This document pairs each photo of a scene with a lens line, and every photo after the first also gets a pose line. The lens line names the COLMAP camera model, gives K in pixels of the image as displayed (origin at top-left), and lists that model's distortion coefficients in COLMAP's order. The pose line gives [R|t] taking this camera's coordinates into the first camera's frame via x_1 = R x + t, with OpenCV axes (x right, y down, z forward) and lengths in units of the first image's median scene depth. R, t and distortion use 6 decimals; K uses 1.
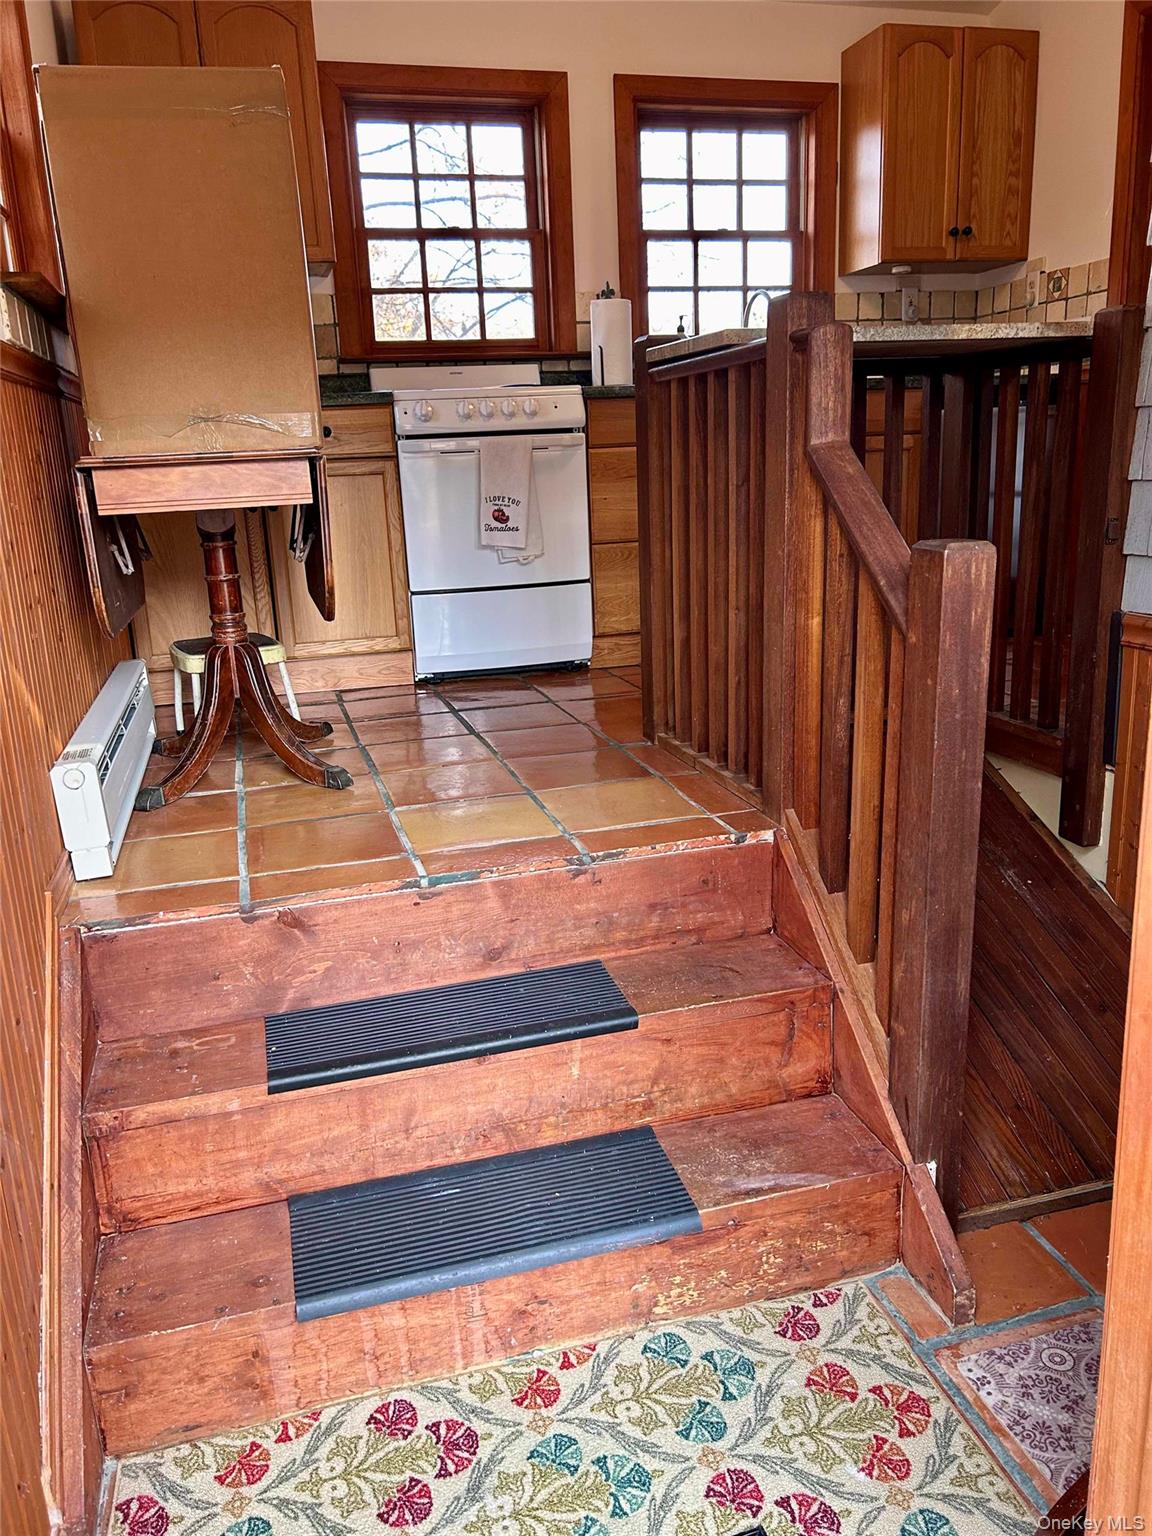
lens RADIAL K [[1161.5, 0, 578.2], [0, 1161.5, 759.5], [0, 0, 1]] dist [0.098417, -0.126390]
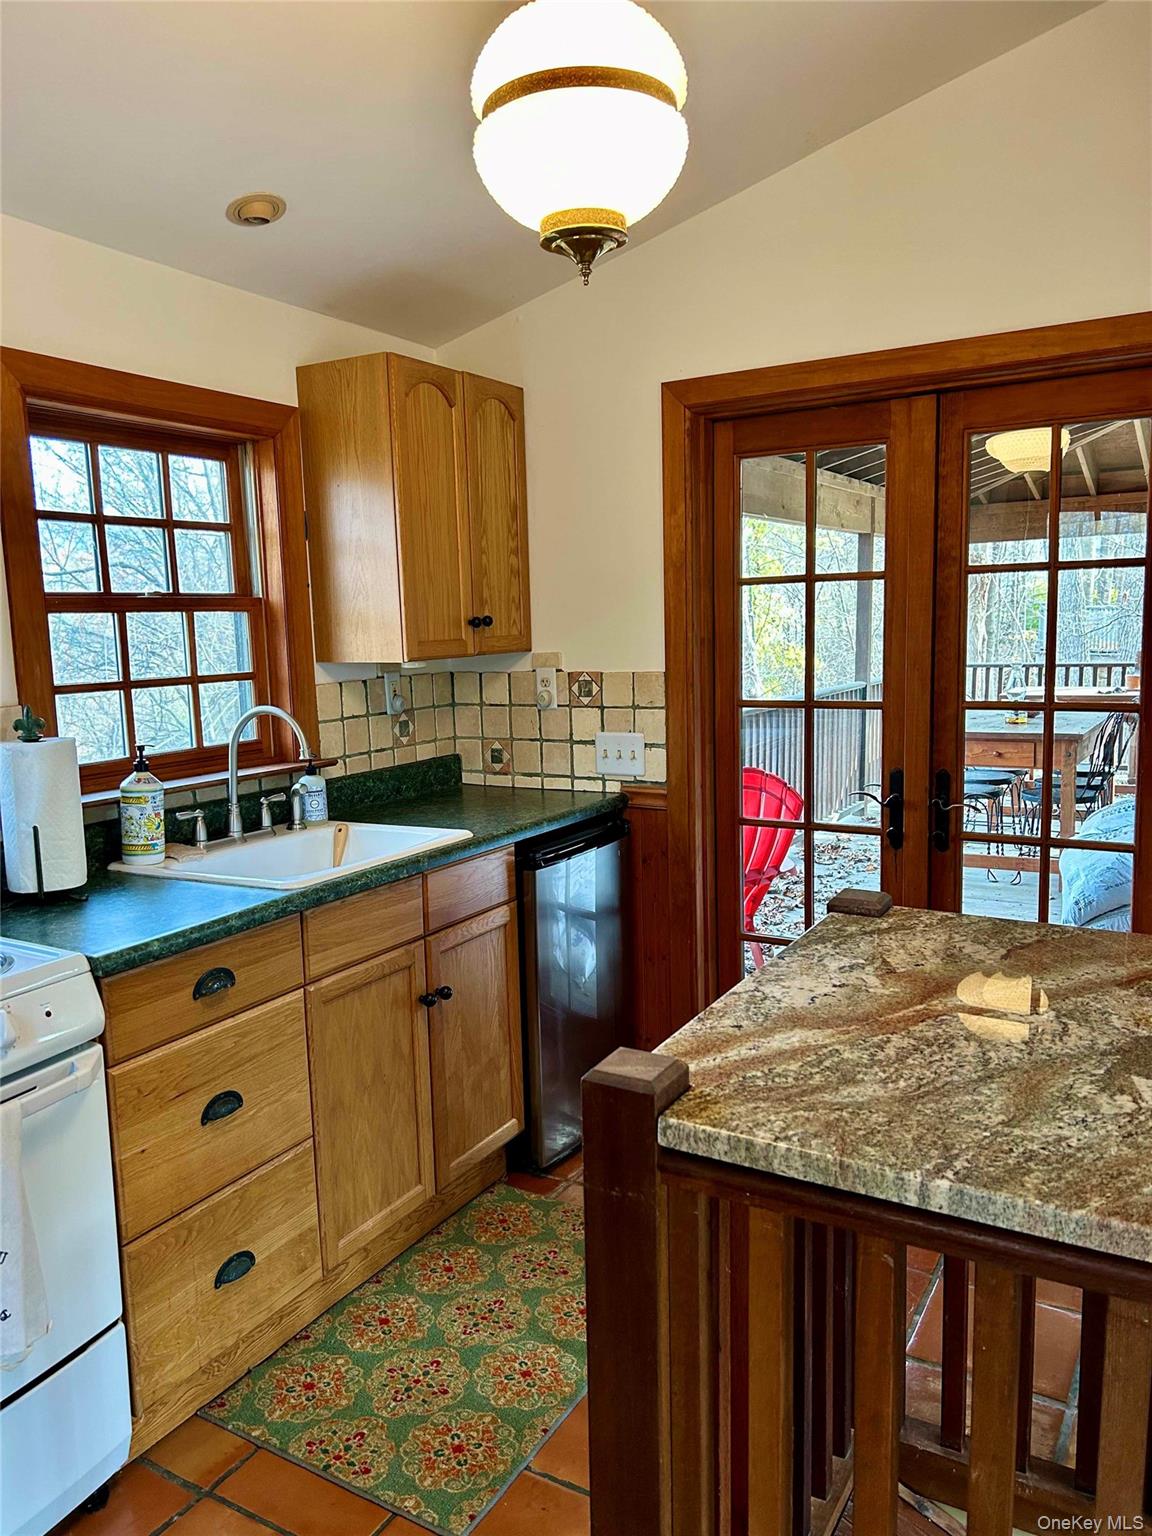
lens RADIAL K [[1152.9, 0, 581.1], [0, 1152.9, 774.8], [0, 0, 1]] dist [0.079497, -0.114311]
pose [[0.715959, -0.068534, 0.694771, -0.158152], [0.166040, 0.983331, -0.074106, -0.275550], [-0.678110, 0.168417, 0.715403, 0.423531]]
